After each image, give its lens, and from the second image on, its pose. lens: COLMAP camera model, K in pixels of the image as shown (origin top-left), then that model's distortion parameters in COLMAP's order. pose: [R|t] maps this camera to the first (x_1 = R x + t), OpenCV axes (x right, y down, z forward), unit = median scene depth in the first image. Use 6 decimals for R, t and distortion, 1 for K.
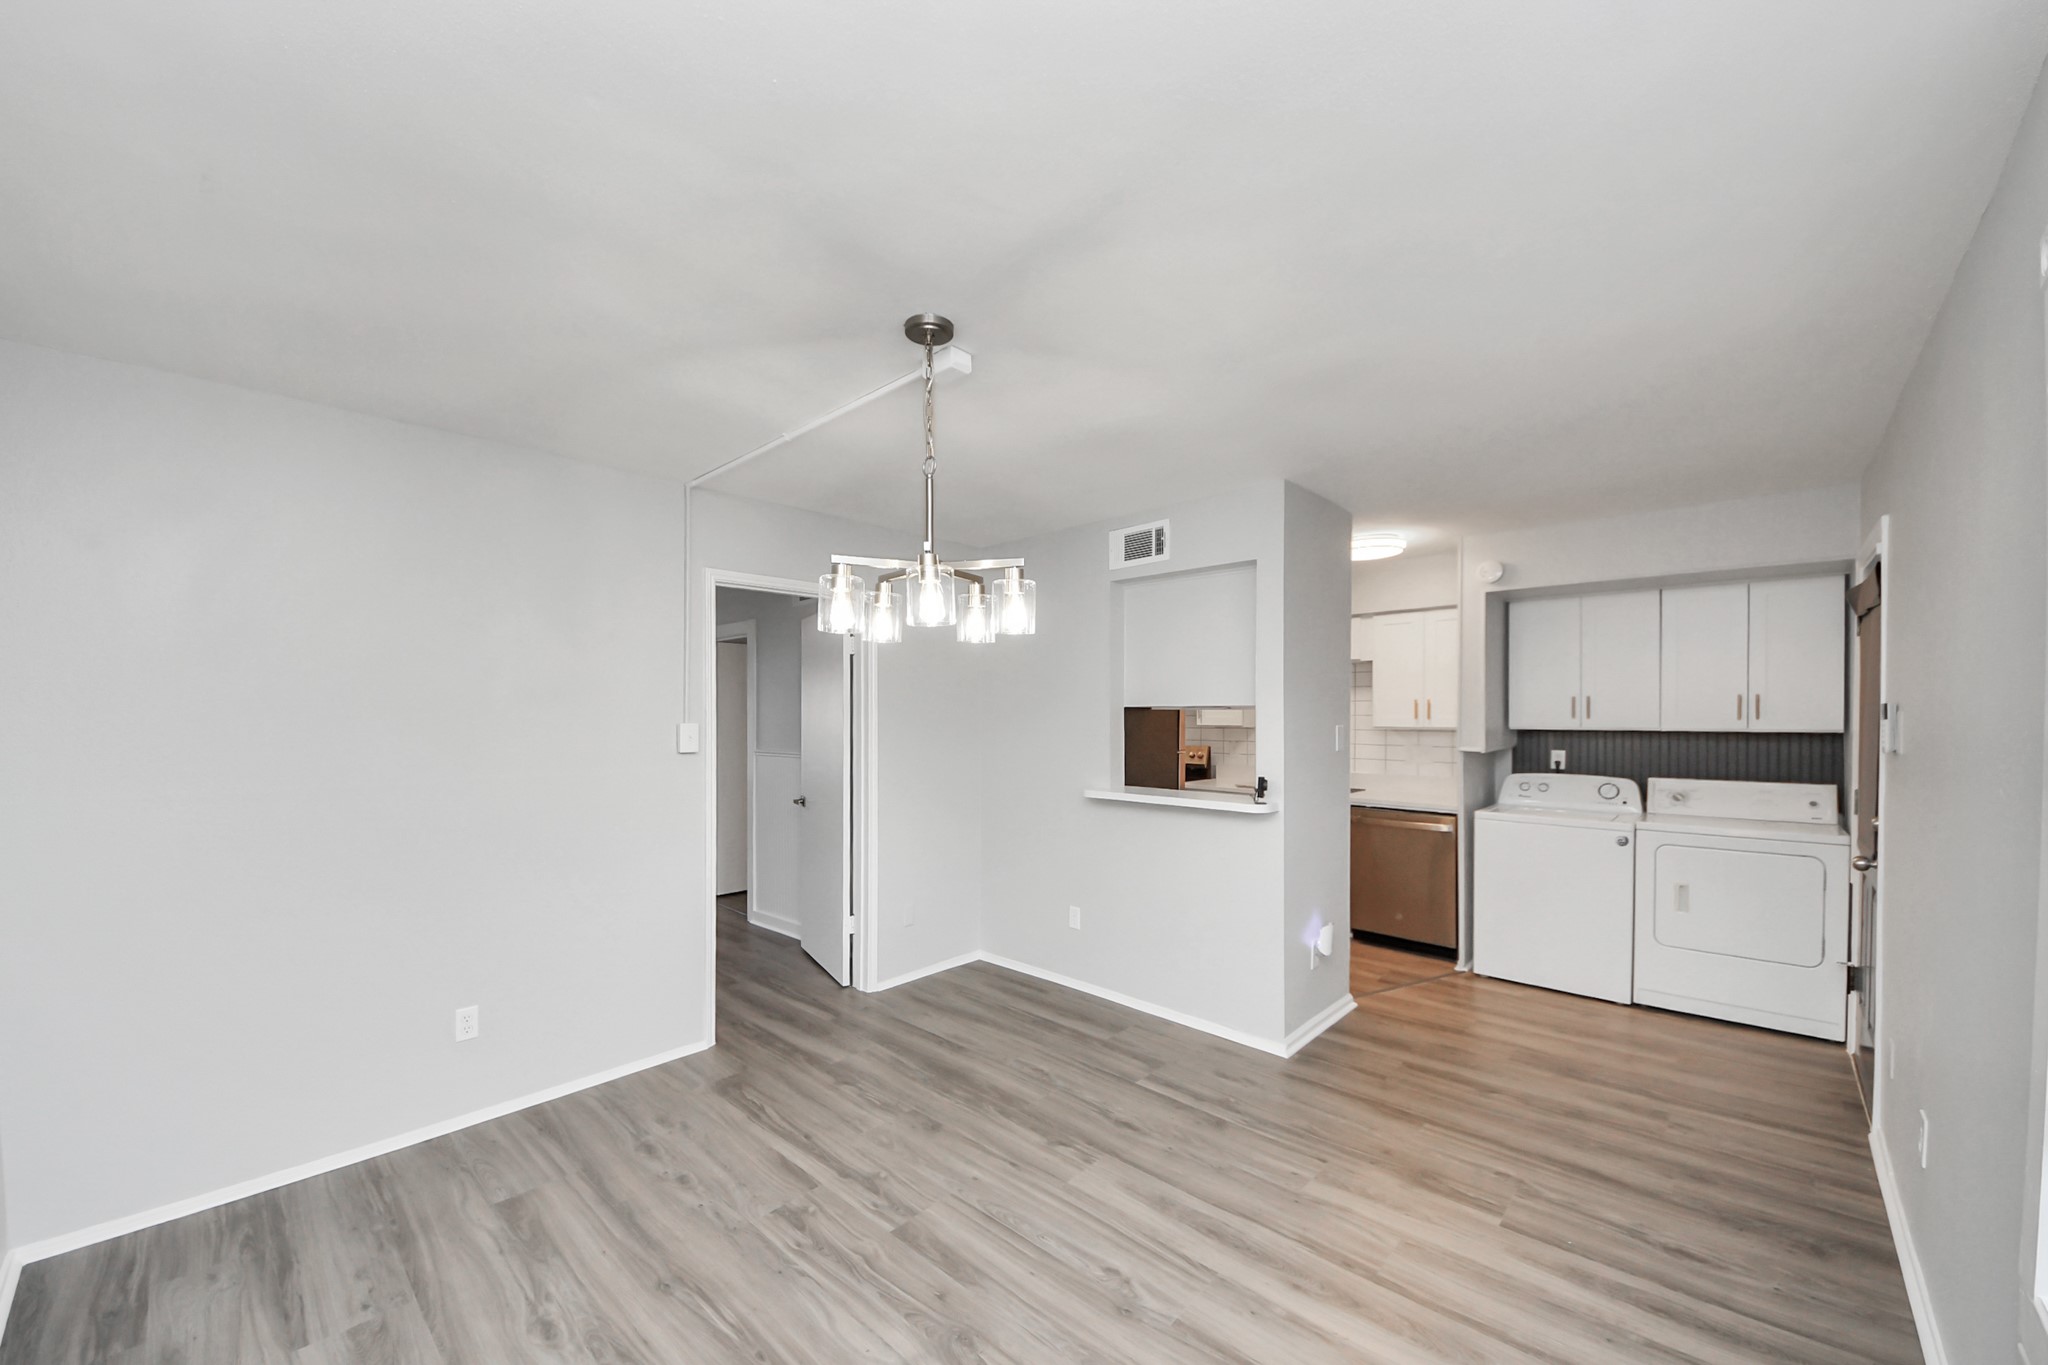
lens RADIAL K [[765.5, 0, 989.2], [0, 765.5, 694.9], [0, 0, 1]] dist [0.033571, -0.020502]
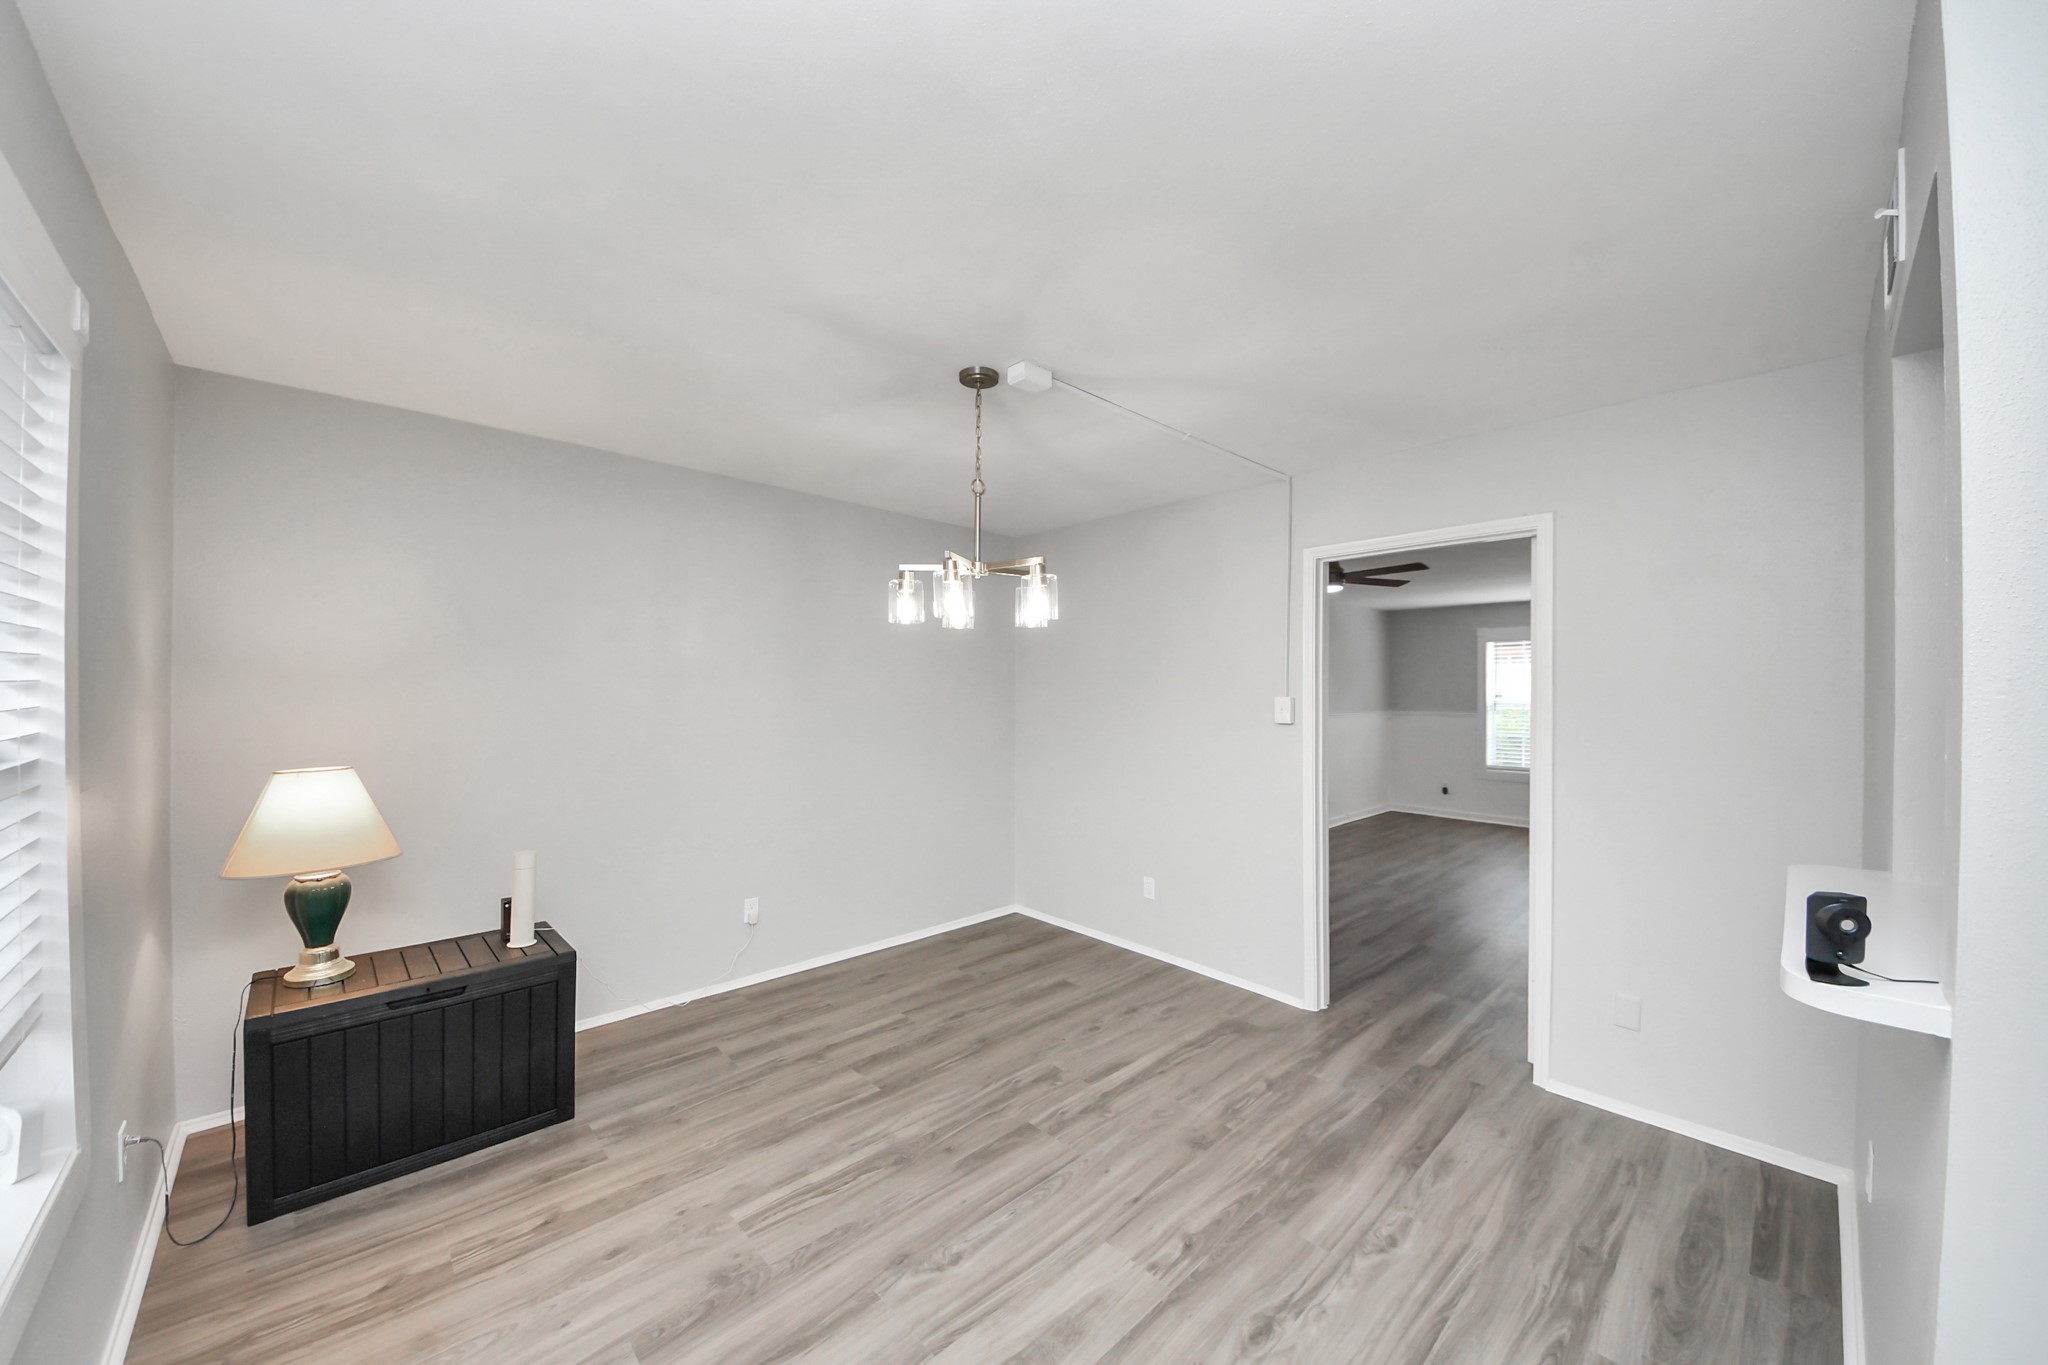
lens RADIAL K [[748.7, 0, 1028.8], [0, 748.7, 693.5], [0, 0, 1]] dist [0.001343, -0.007556]
pose [[-0.039792, 0.014921, -0.999097, 0.874754], [0.012668, 0.999816, 0.014427, 0.026998], [0.999128, -0.012083, -0.039974, 0.931340]]
